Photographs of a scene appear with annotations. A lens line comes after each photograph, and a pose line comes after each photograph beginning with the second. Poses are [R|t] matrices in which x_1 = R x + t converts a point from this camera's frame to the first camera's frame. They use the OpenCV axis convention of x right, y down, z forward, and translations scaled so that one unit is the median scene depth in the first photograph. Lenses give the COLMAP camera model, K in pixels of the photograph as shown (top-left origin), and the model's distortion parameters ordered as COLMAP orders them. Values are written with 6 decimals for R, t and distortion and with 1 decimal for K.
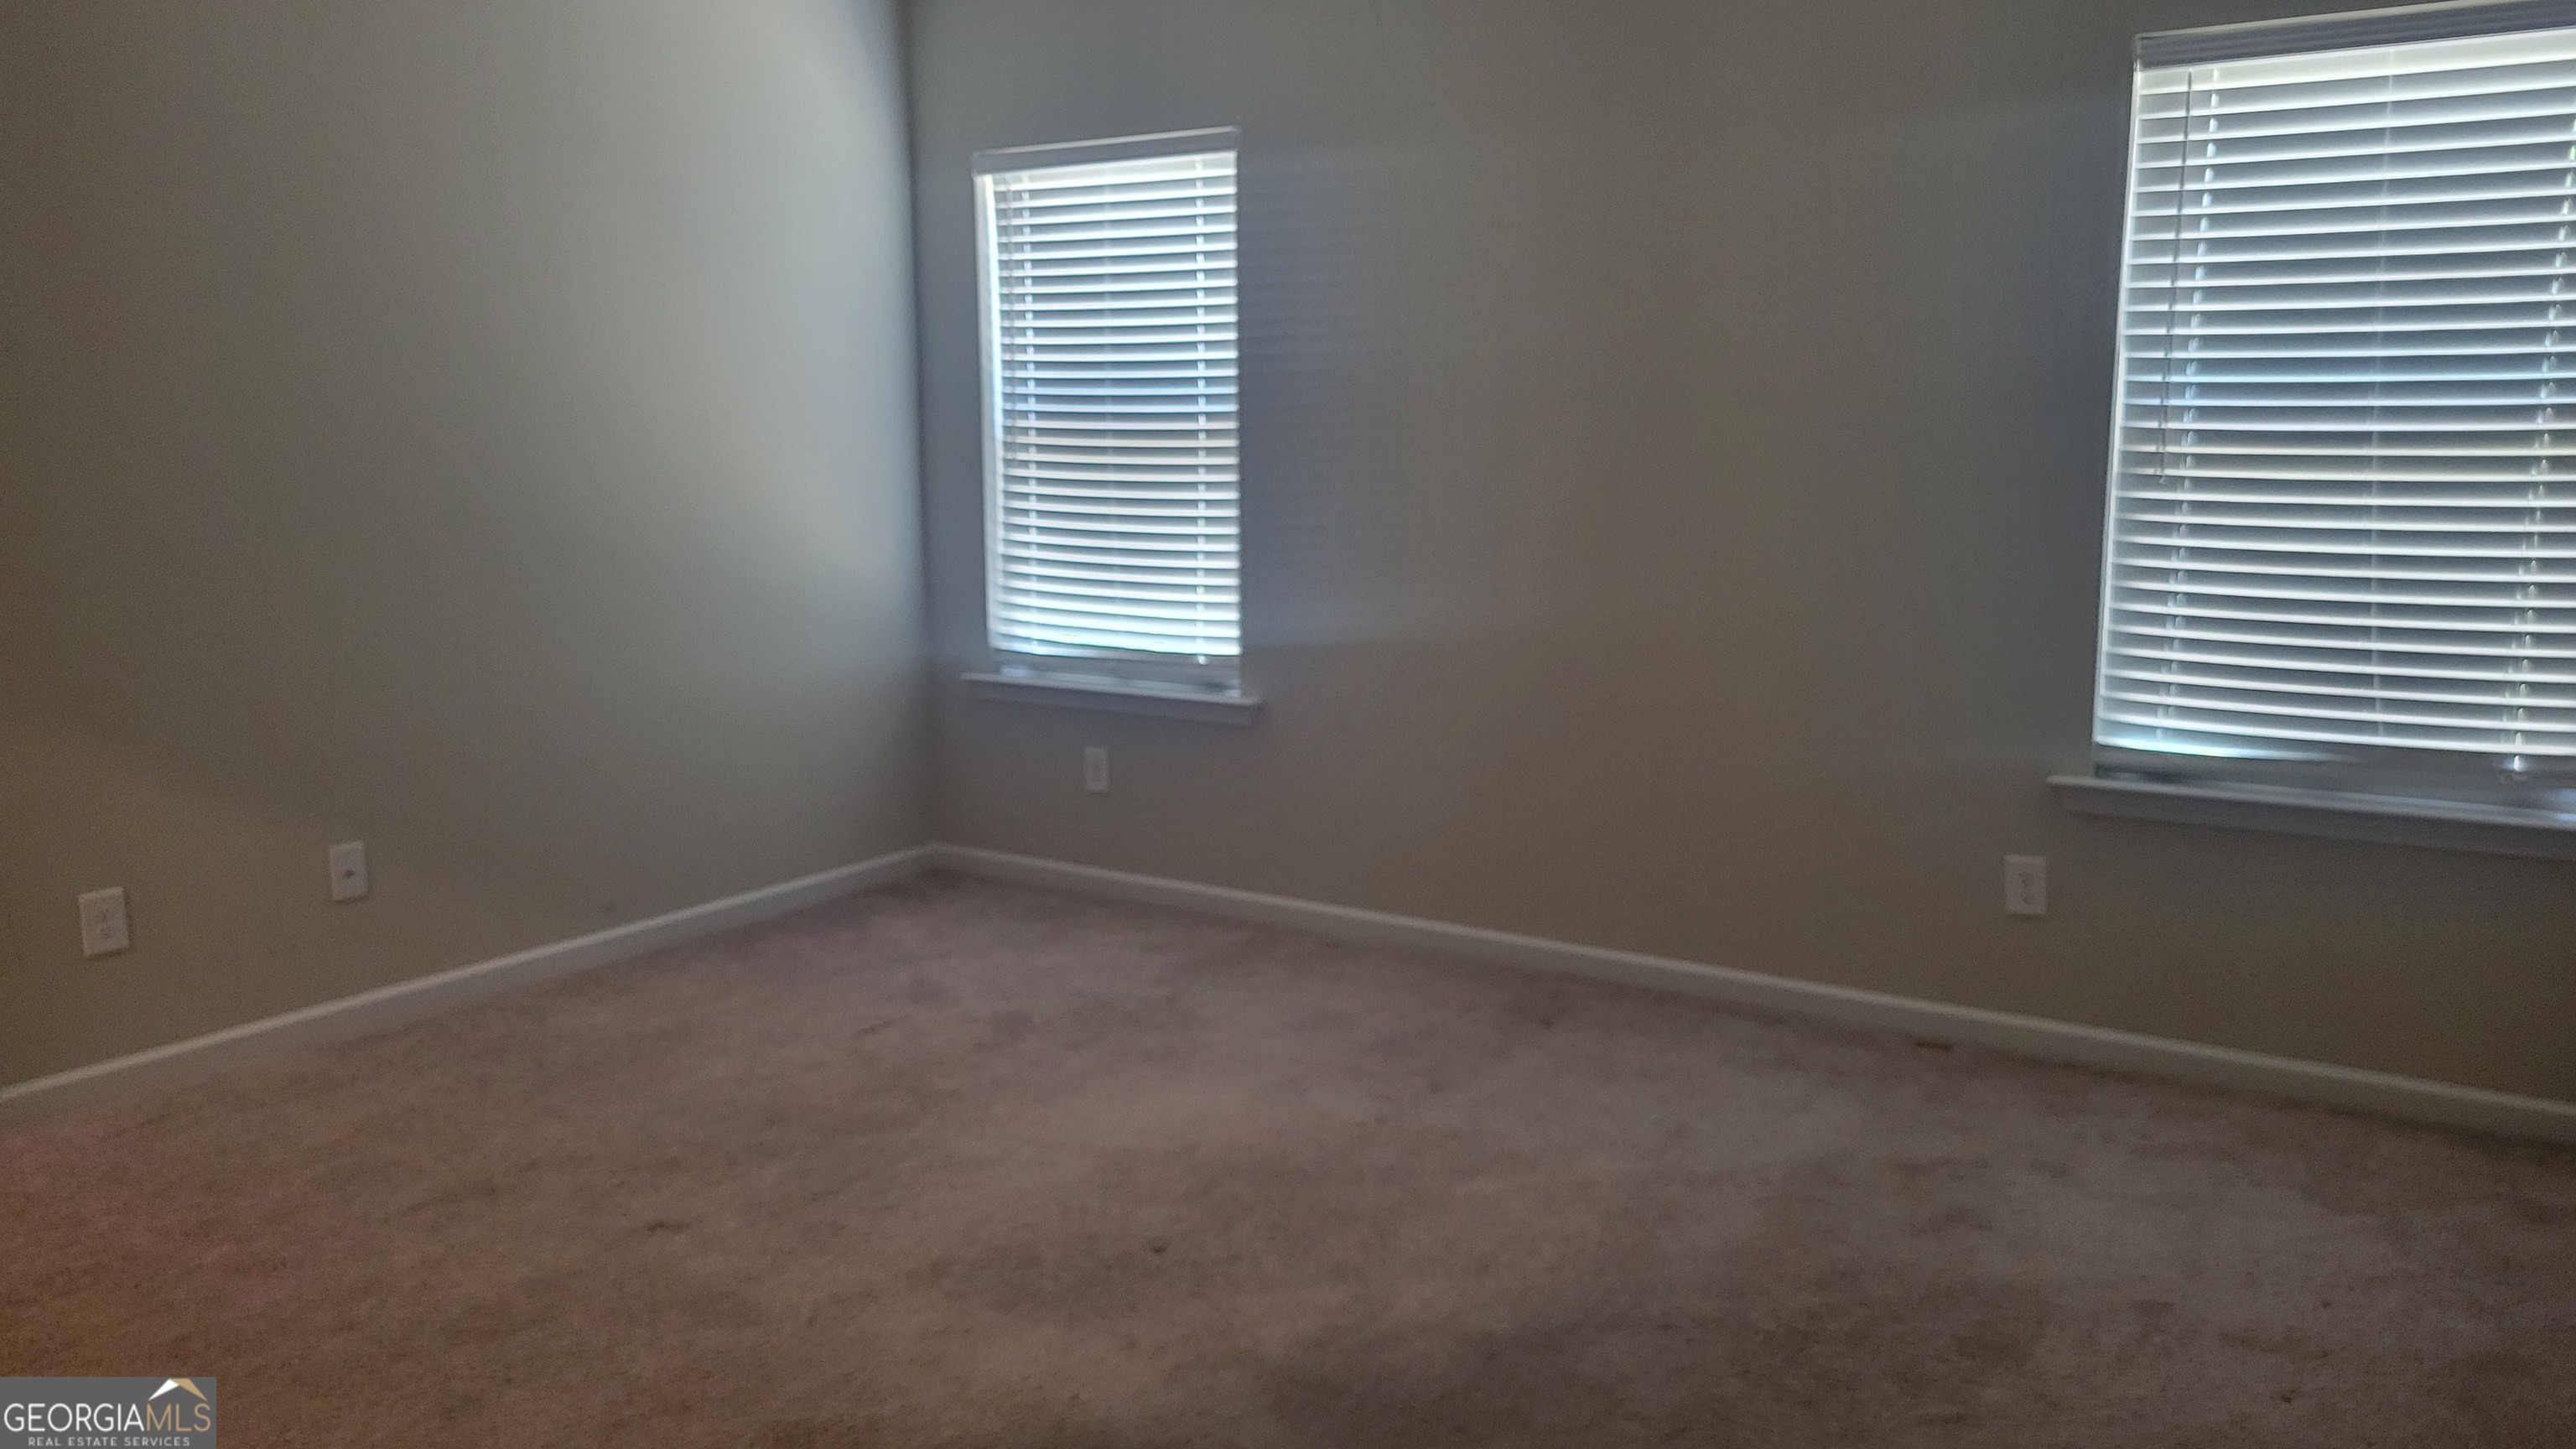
lens RADIAL K [[1950.7, 0, 1277.9], [0, 1950.7, 725.2], [0, 0, 1]] dist [0.045262, -0.018550]
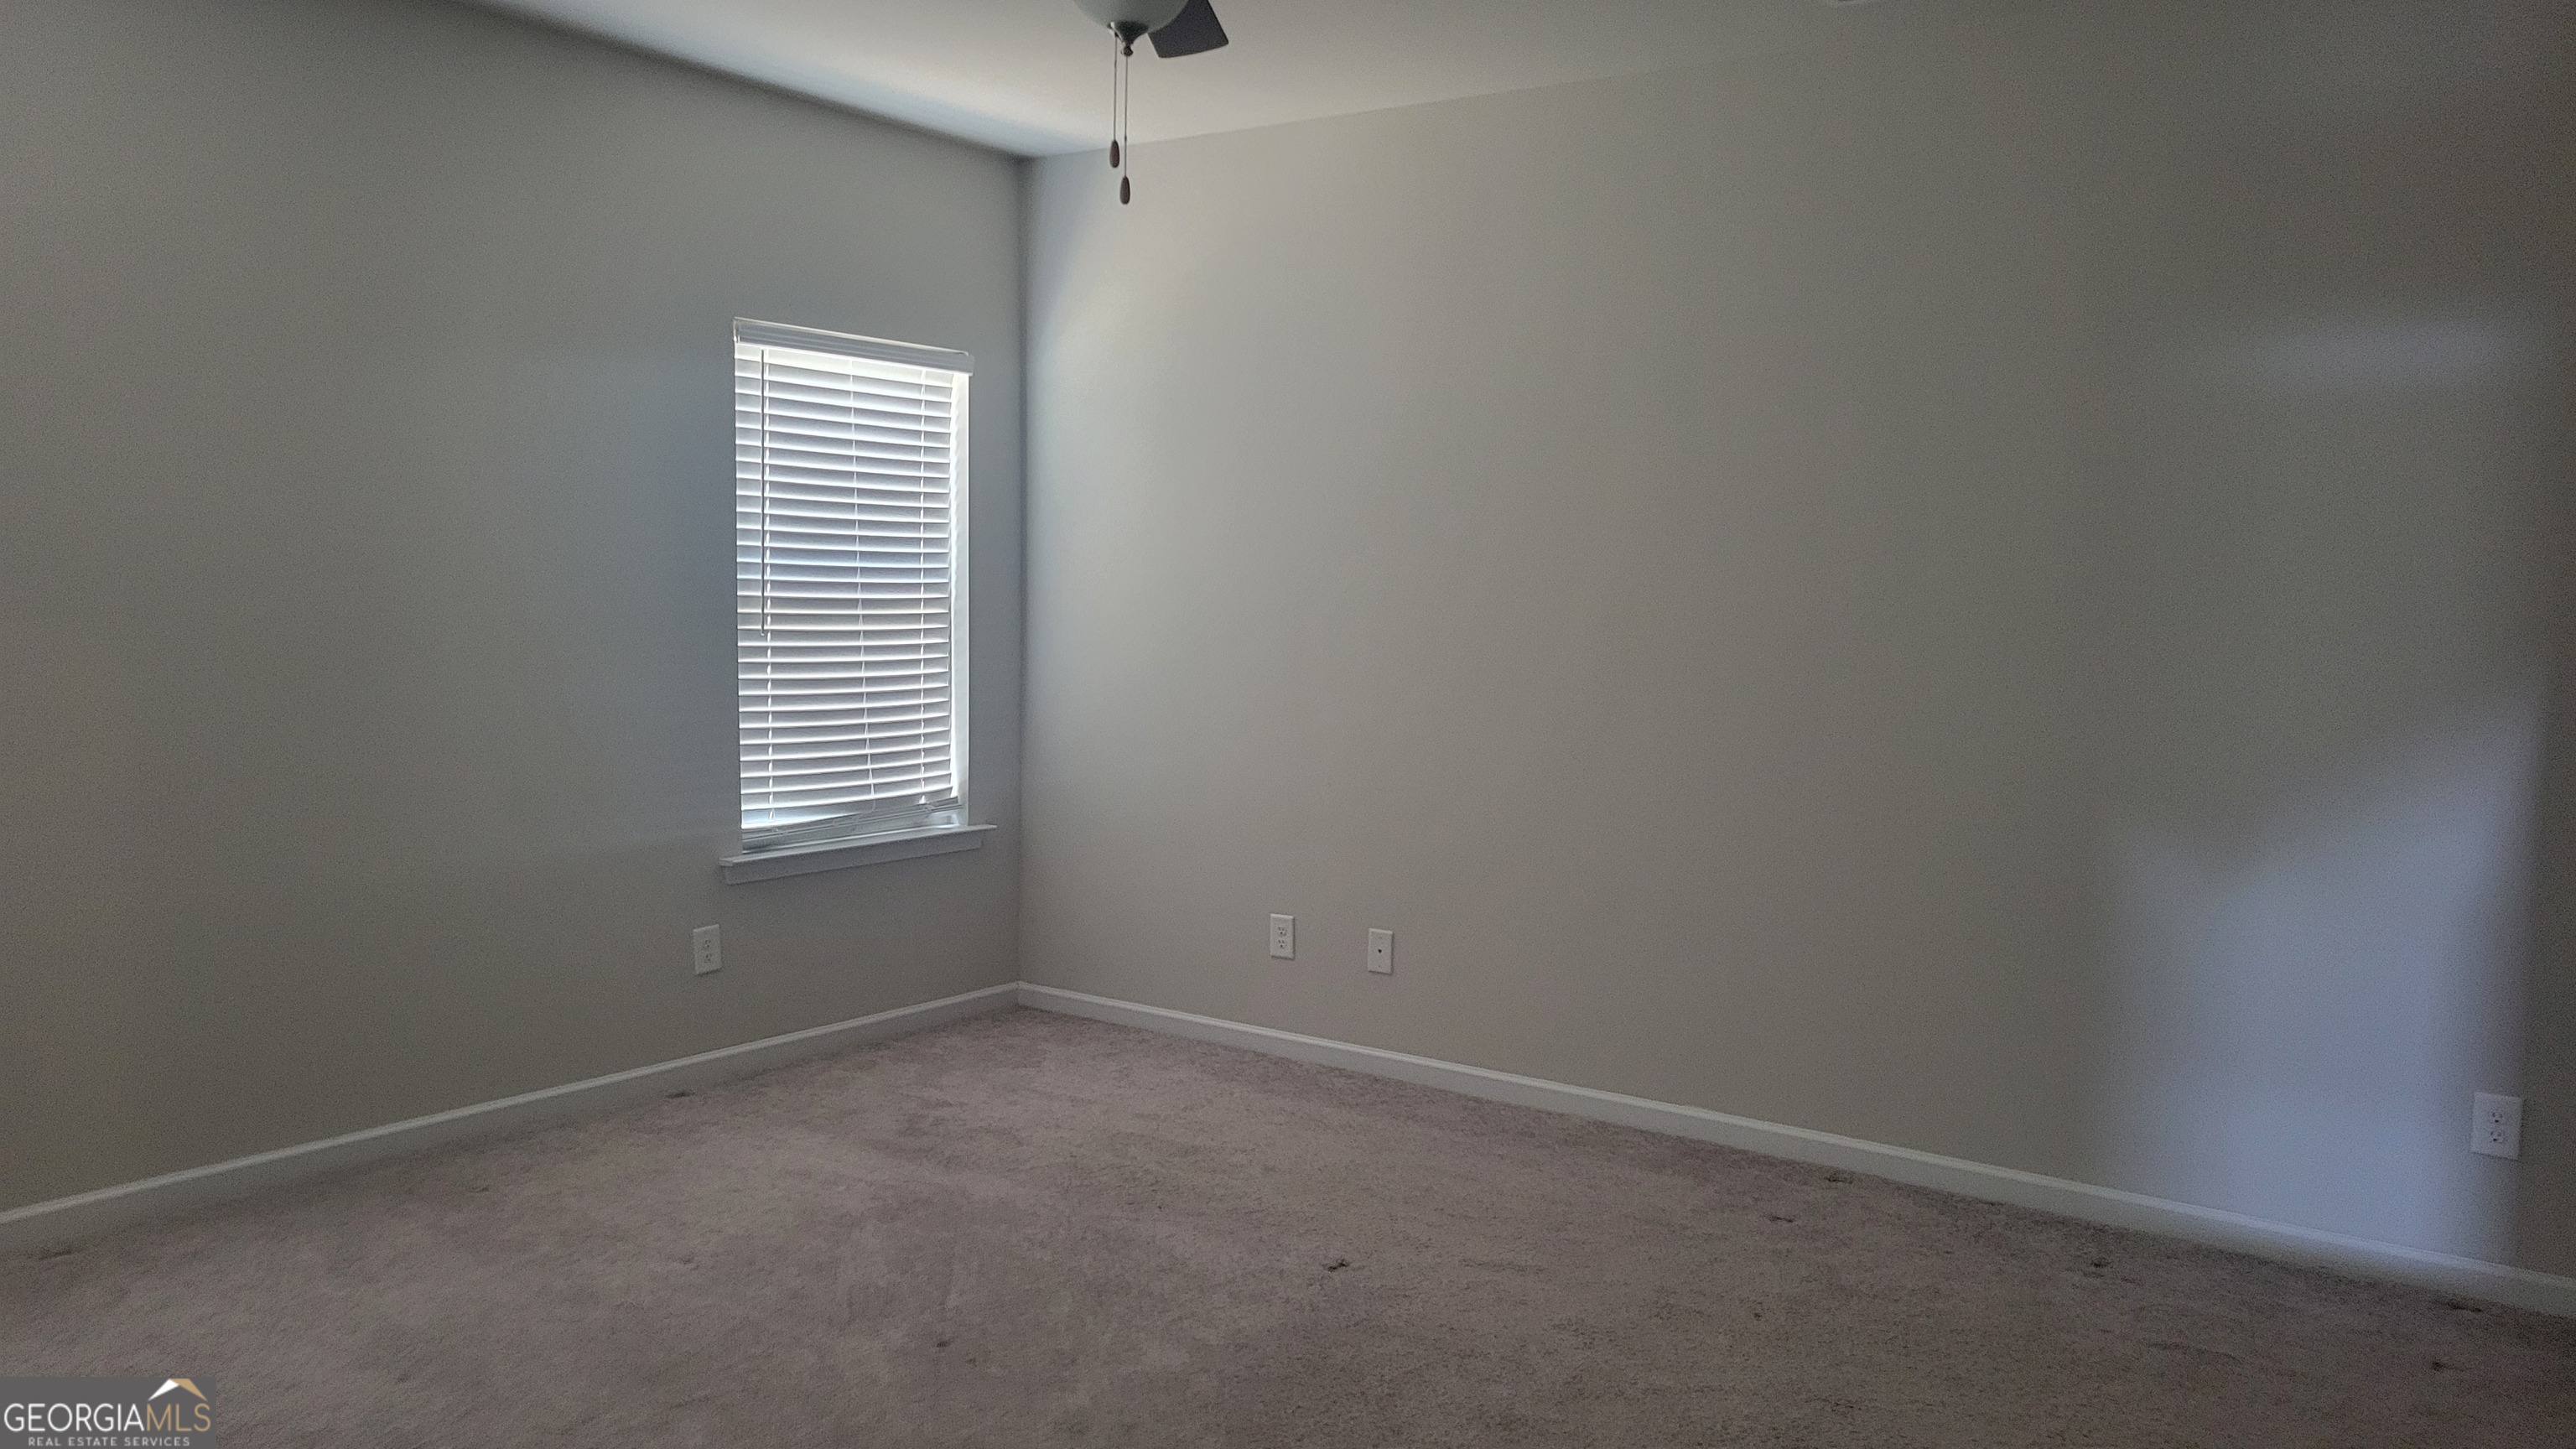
lens RADIAL K [[1950.7, 0, 1279.2], [0, 1950.7, 725.4], [0, 0, 1]] dist [0.045262, -0.018550]
pose [[0.034097, -0.067091, 0.997164, -0.946390], [0.143112, 0.987790, 0.061567, -0.095399], [-0.989119, 0.140607, 0.043282, 0.603906]]
